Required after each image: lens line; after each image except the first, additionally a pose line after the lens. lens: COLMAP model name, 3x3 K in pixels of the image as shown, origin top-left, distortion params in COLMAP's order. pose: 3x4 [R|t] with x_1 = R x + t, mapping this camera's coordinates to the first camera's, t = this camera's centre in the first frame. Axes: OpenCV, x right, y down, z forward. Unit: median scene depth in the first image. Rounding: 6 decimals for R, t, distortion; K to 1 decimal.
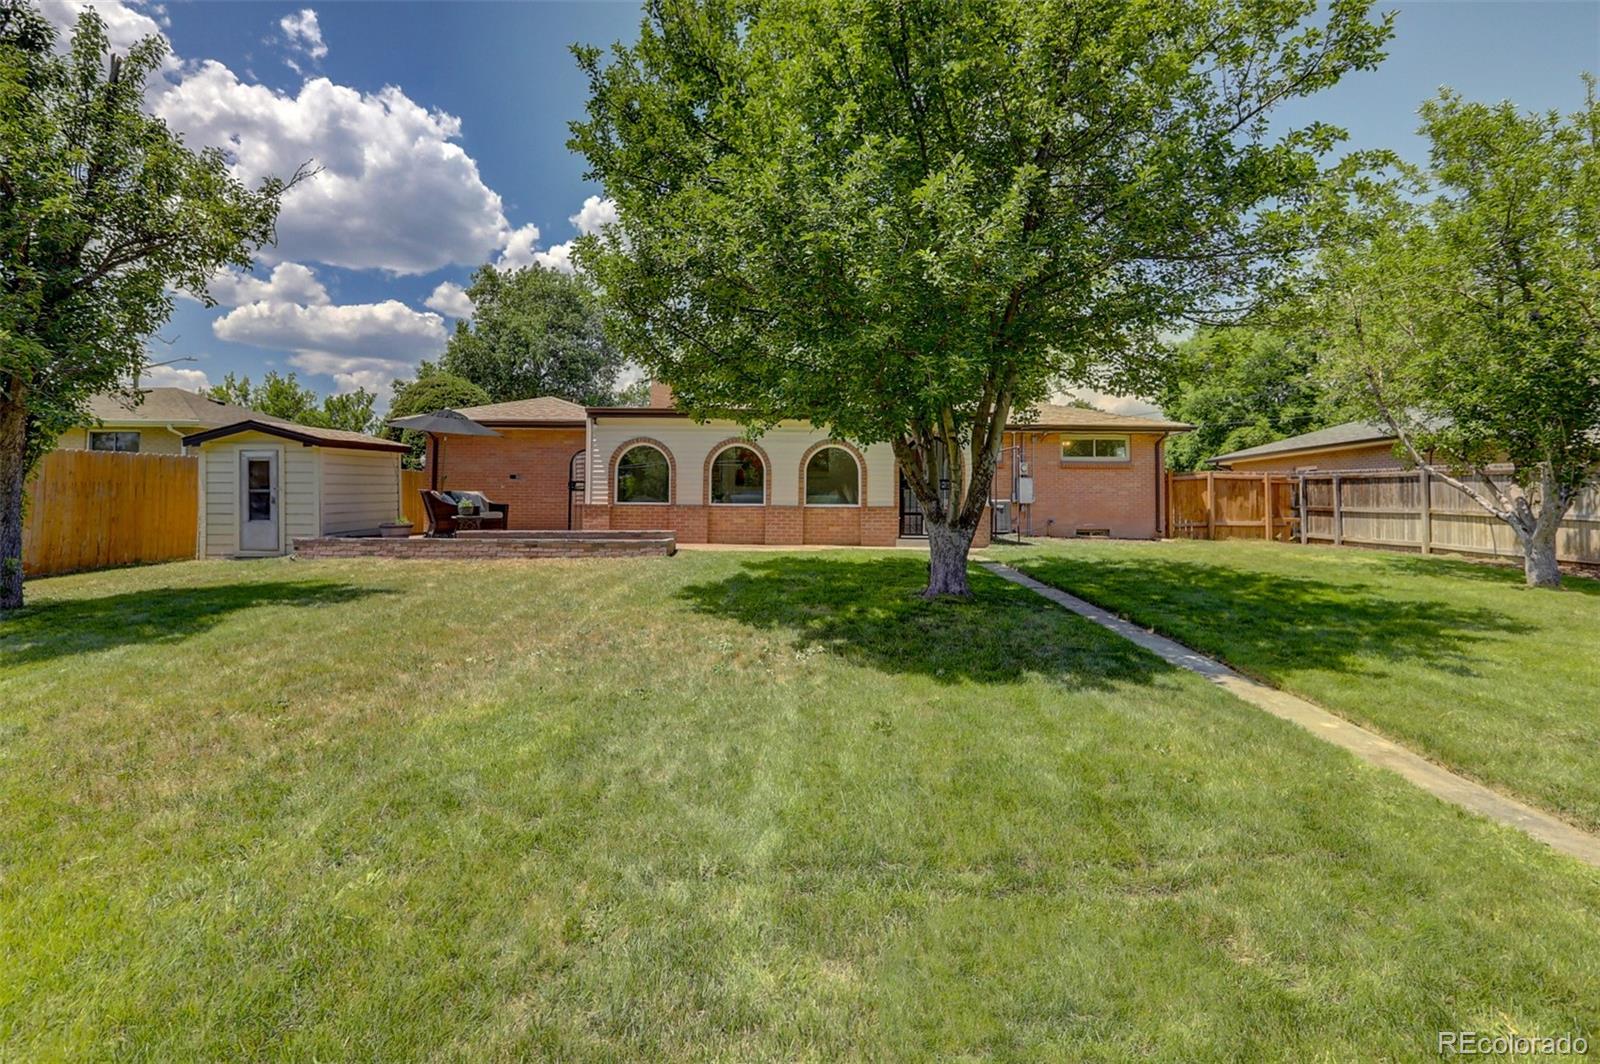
lens RADIAL K [[711.4, 0, 806.4], [0, 711.4, 500.3], [0, 0, 1]] dist [-0.001437, -0.000583]
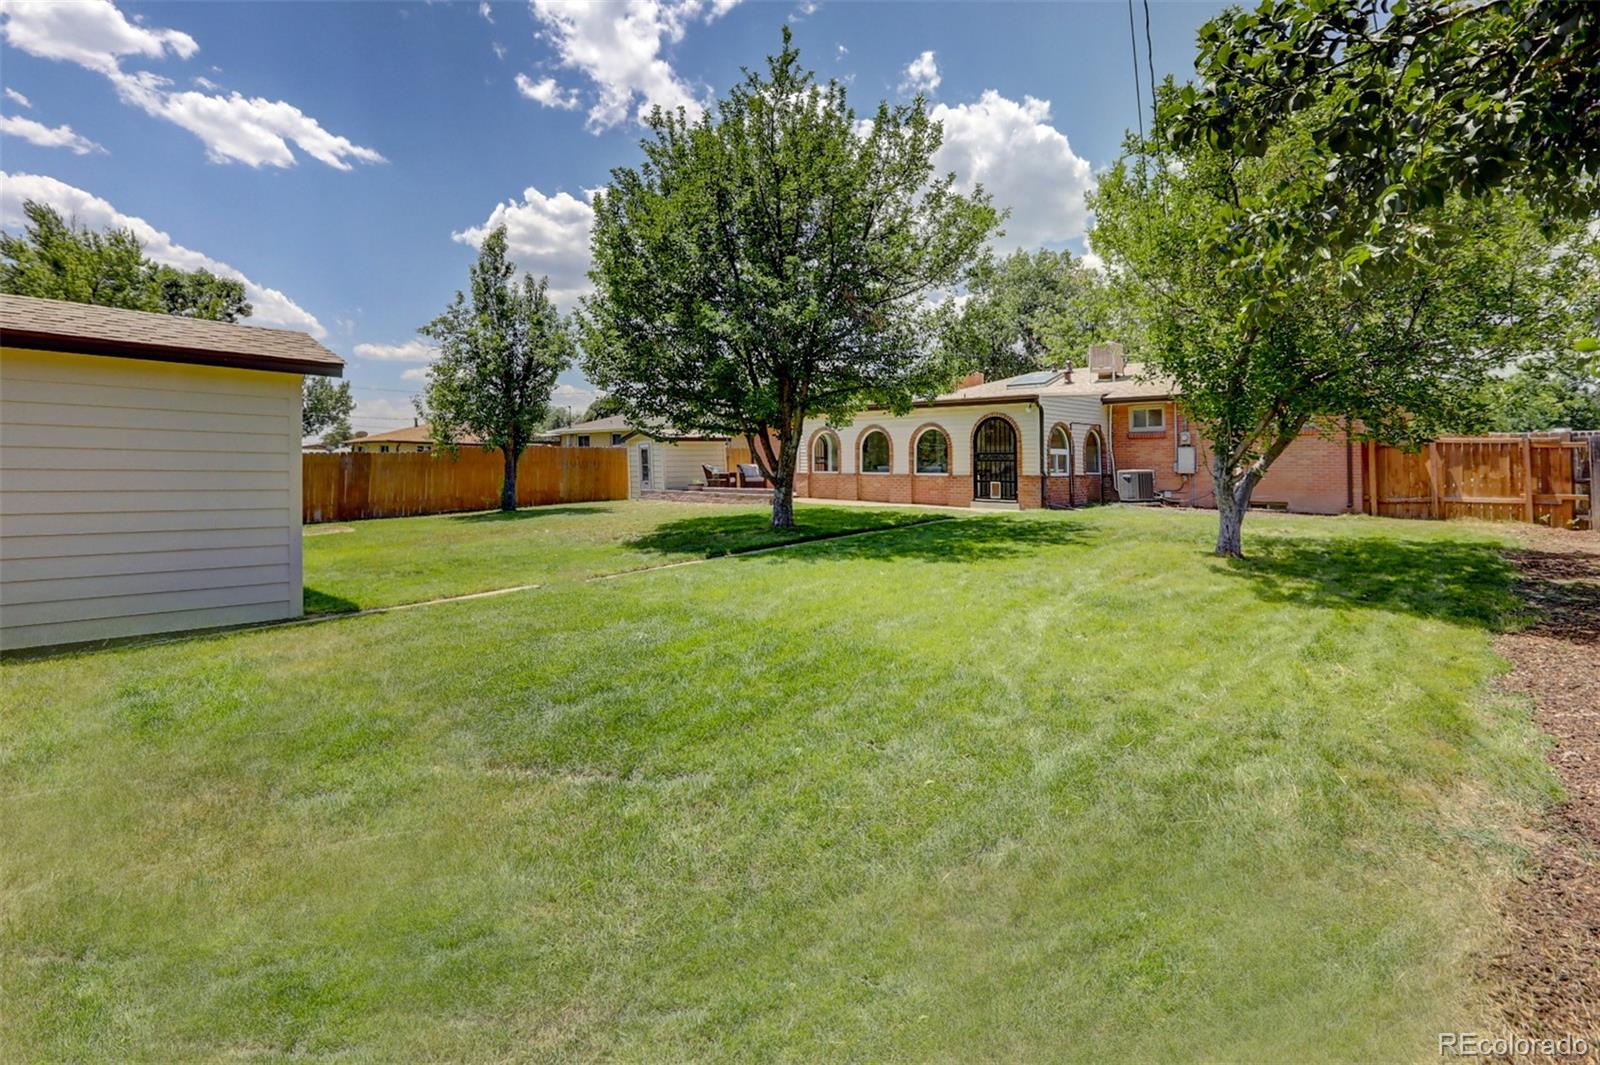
lens RADIAL K [[711.4, 0, 806.4], [0, 711.4, 500.8], [0, 0, 1]] dist [-0.001437, -0.000583]
pose [[0.729078, 0.028459, -0.683839, 0.725870], [-0.001749, 0.999209, 0.039719, 0.004591], [0.684428, -0.027762, 0.728551, -0.098354]]
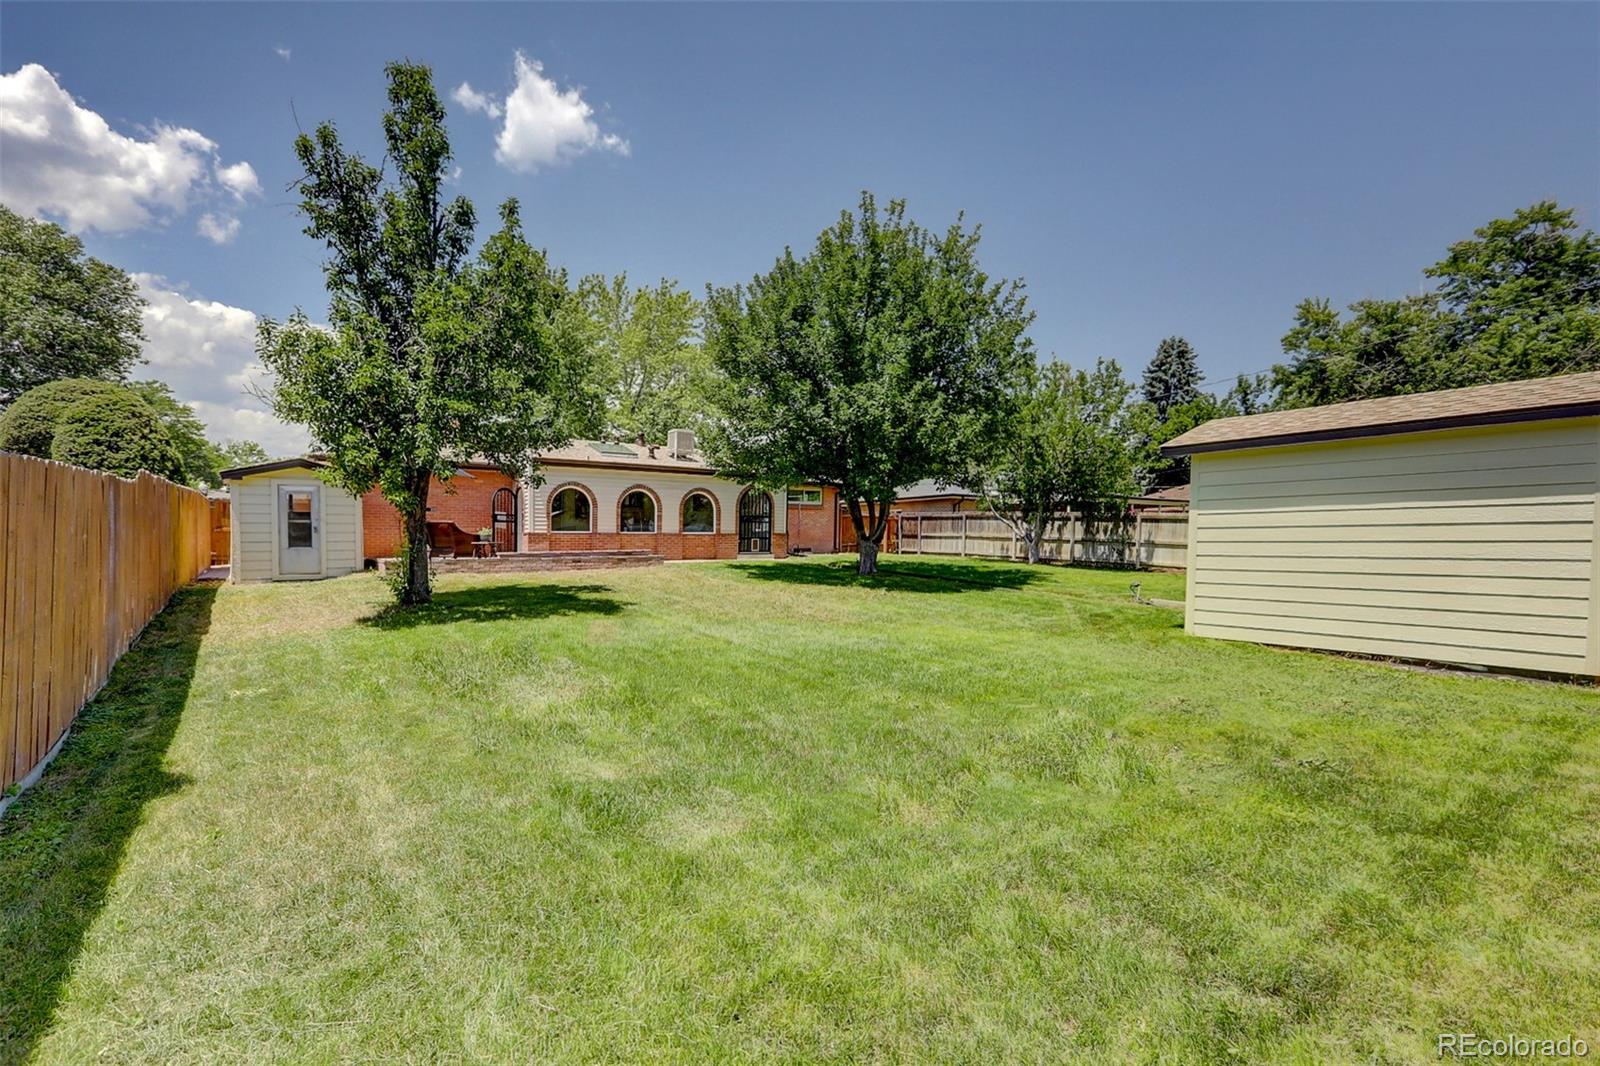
lens RADIAL K [[736.2, 0, 800.0], [0, 736.2, 533.0], [0, 0, 1]] dist [0.000154, 0.000026]
pose [[0.795164, -0.003312, 0.606385, -0.691804], [0.000782, 0.999990, 0.004437, 0.000856], [-0.606394, -0.003053, 0.795159, -0.327115]]
